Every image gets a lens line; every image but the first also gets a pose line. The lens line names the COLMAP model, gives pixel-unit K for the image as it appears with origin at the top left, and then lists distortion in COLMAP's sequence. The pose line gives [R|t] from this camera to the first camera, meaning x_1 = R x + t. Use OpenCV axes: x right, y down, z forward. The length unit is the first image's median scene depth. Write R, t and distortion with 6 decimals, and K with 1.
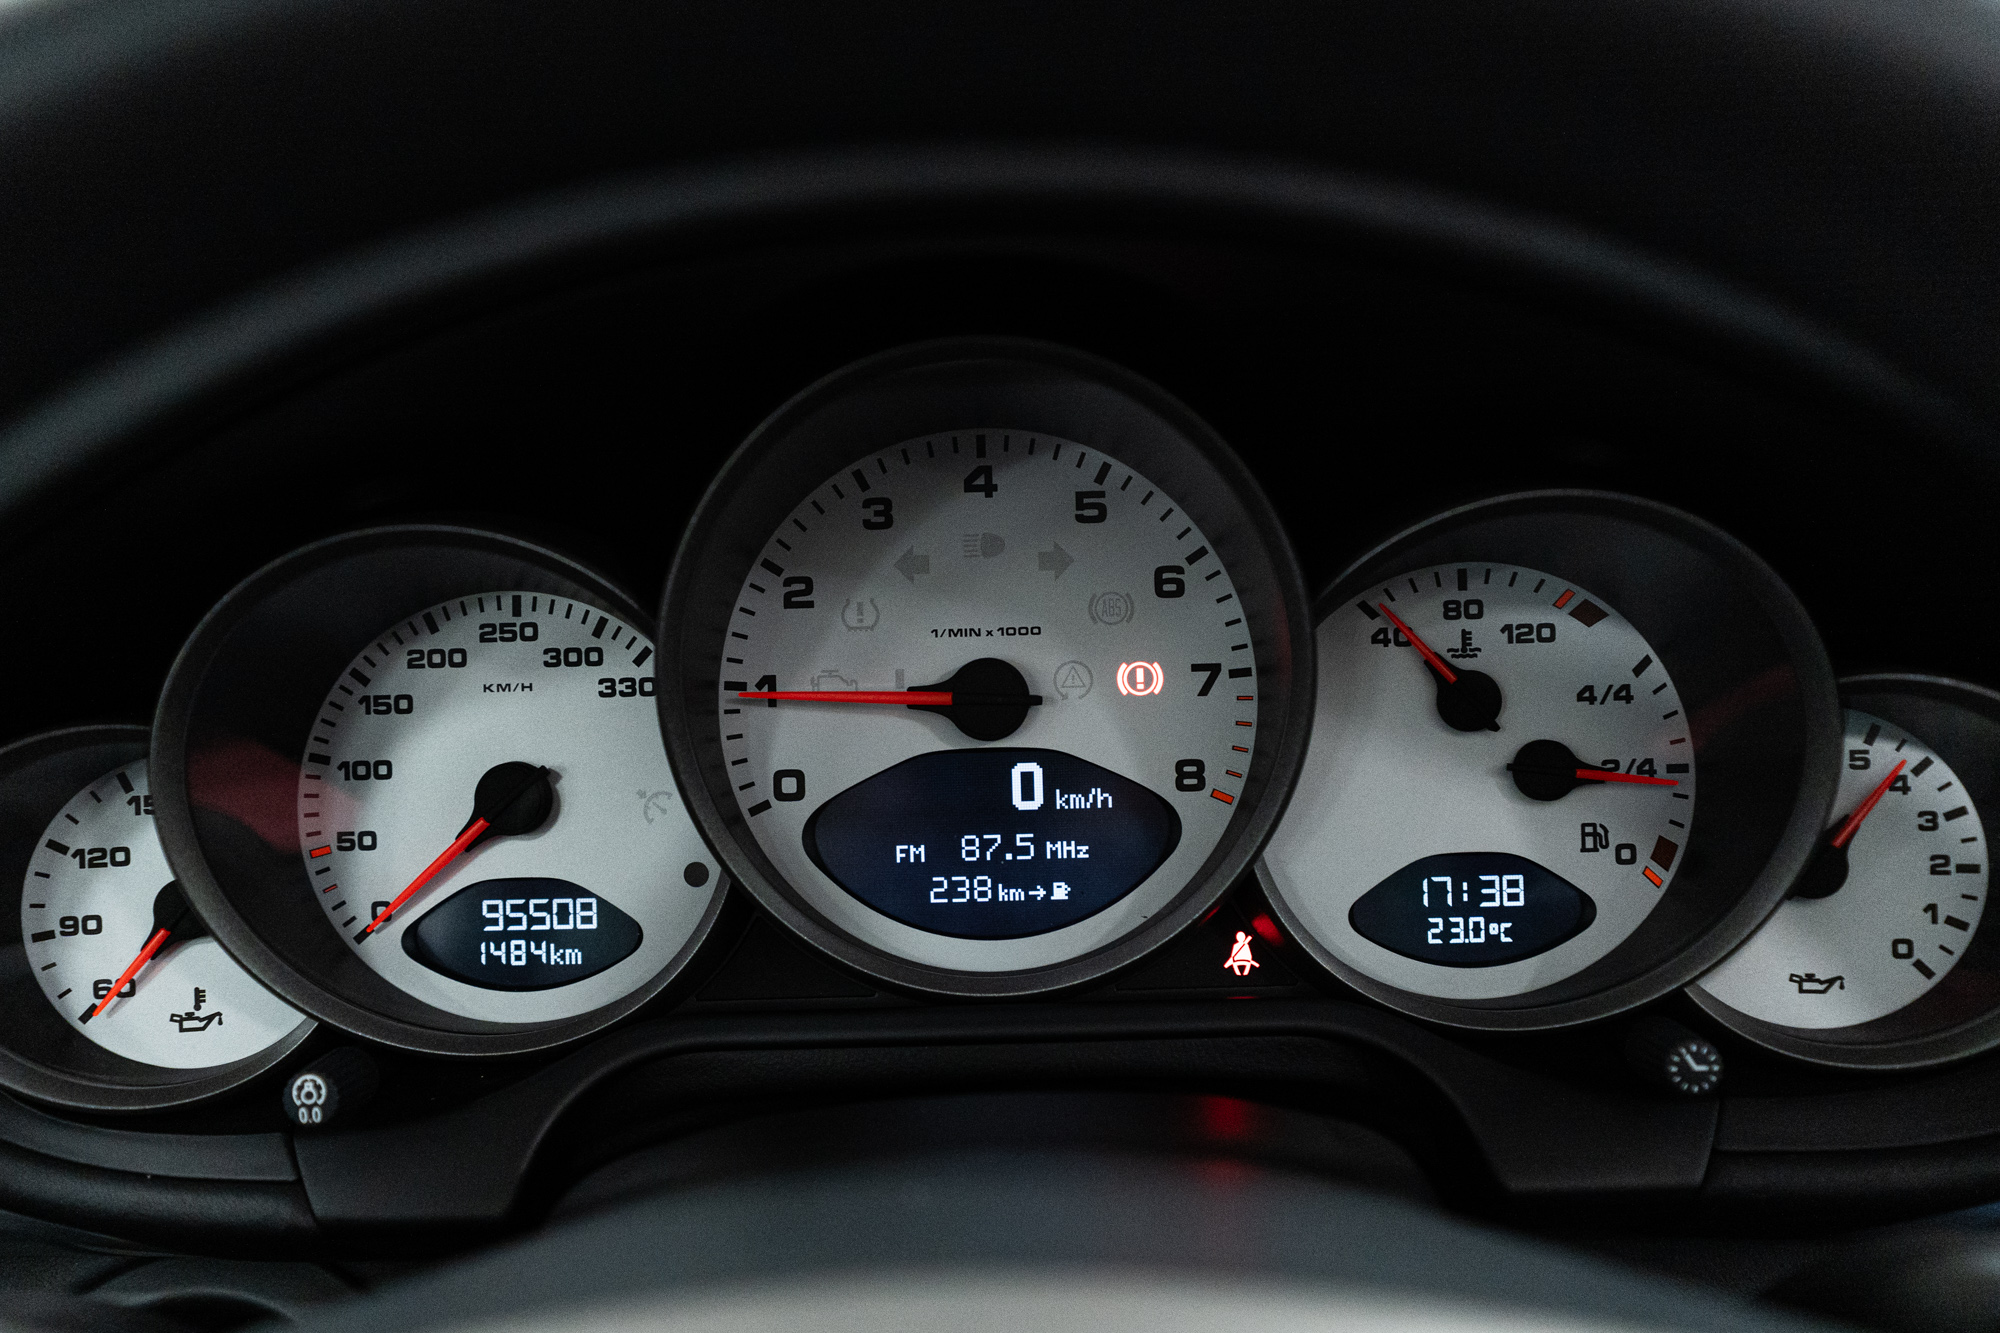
lens RADIAL K [[1644.7, 0, 1011.2], [0, 1644.7, 671.9], [0, 0, 1]] dist [-0.001001, 0.001694]
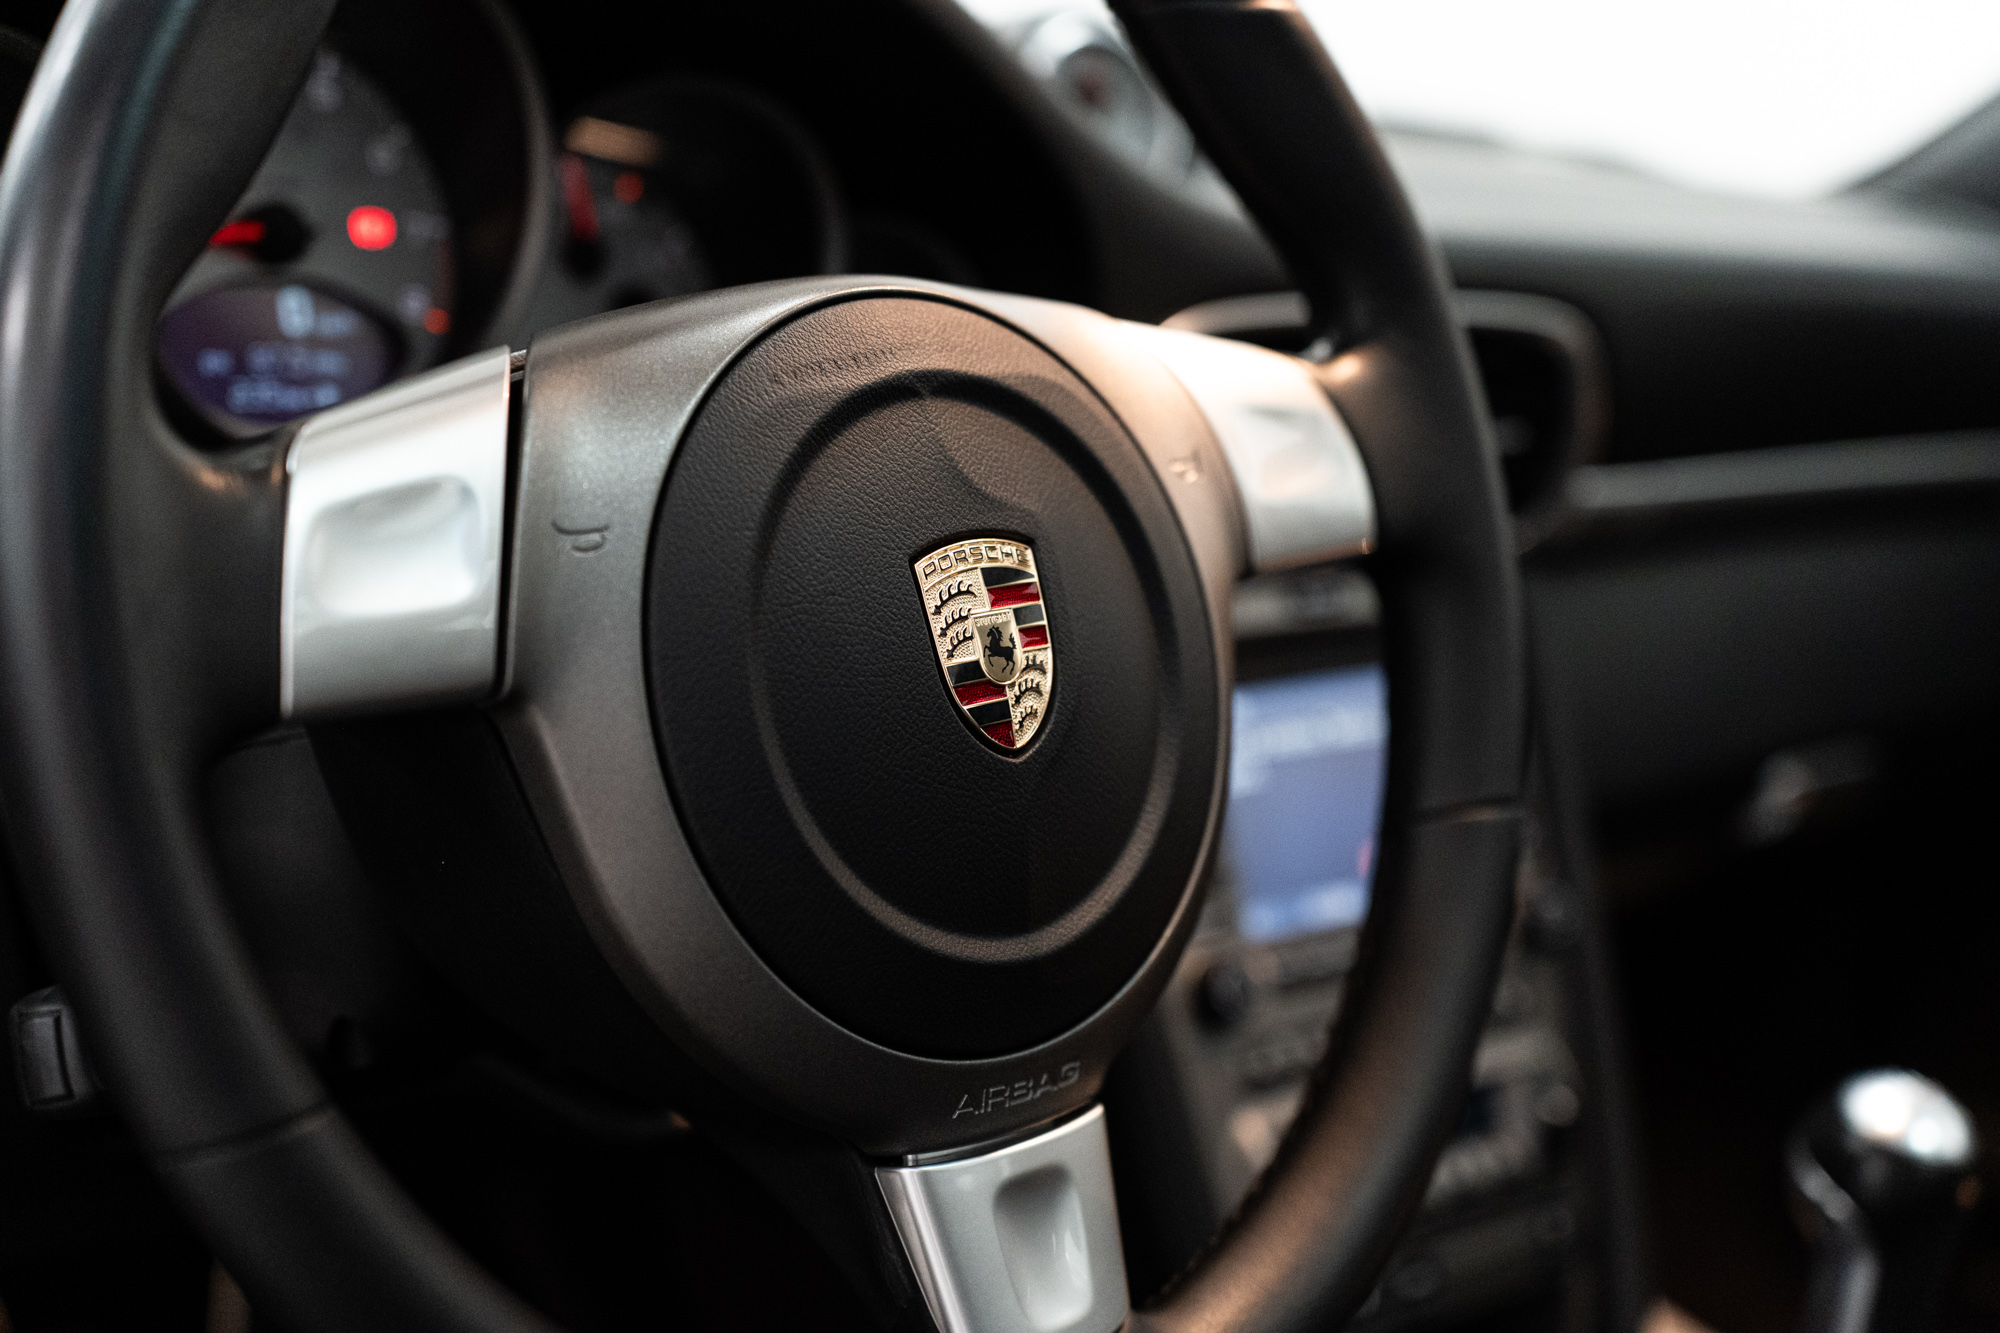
lens RADIAL K [[3048.3, 0, 998.4], [0, 3048.3, 672.1], [0, 0, 1]] dist [-0.045342, 0.000000]
pose [[0.707470, -0.080510, 0.702143, -1.234623], [0.130969, 0.991217, -0.018307, 0.449778], [-0.694503, 0.104911, 0.711800, -0.943618]]
